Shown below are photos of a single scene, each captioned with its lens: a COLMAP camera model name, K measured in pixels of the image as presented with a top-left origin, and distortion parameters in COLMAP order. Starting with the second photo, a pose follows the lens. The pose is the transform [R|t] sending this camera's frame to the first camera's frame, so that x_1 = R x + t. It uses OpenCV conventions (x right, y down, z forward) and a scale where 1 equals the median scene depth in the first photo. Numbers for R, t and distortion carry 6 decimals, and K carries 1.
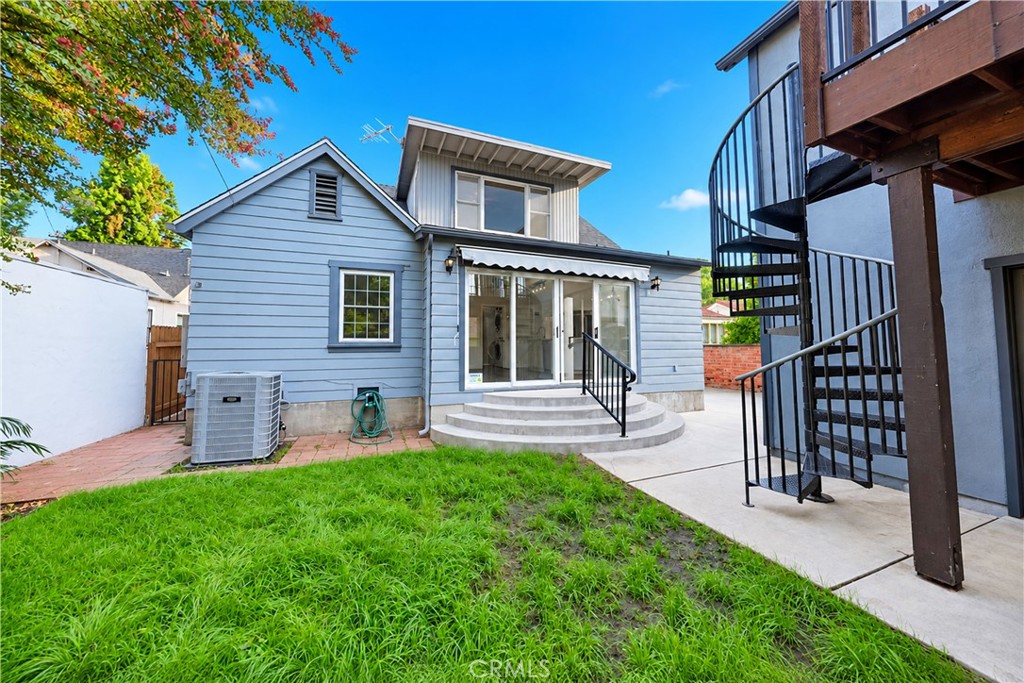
lens RADIAL K [[338.0, 0, 493.1], [0, 338.0, 330.9], [0, 0, 1]] dist [-0.000503, -0.000009]
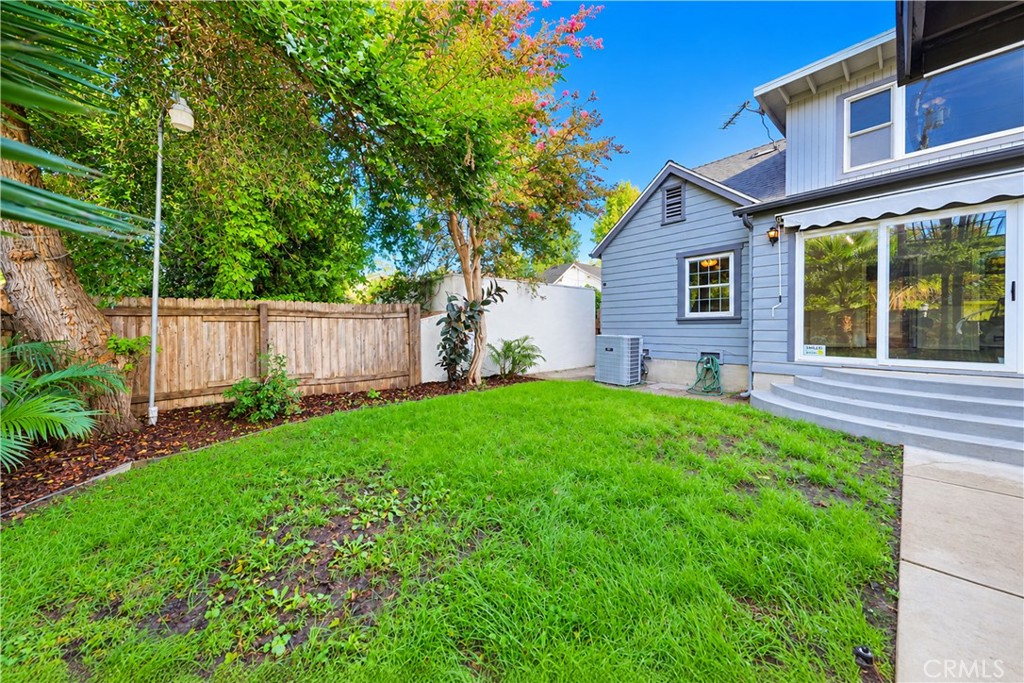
lens RADIAL K [[338.0, 0, 493.1], [0, 338.0, 330.9], [0, 0, 1]] dist [-0.000503, -0.000009]
pose [[0.343252, 0.015642, -0.939113, 0.508647], [0.053701, 0.997899, 0.036249, 0.004764], [0.937707, -0.062874, 0.341691, -0.135043]]
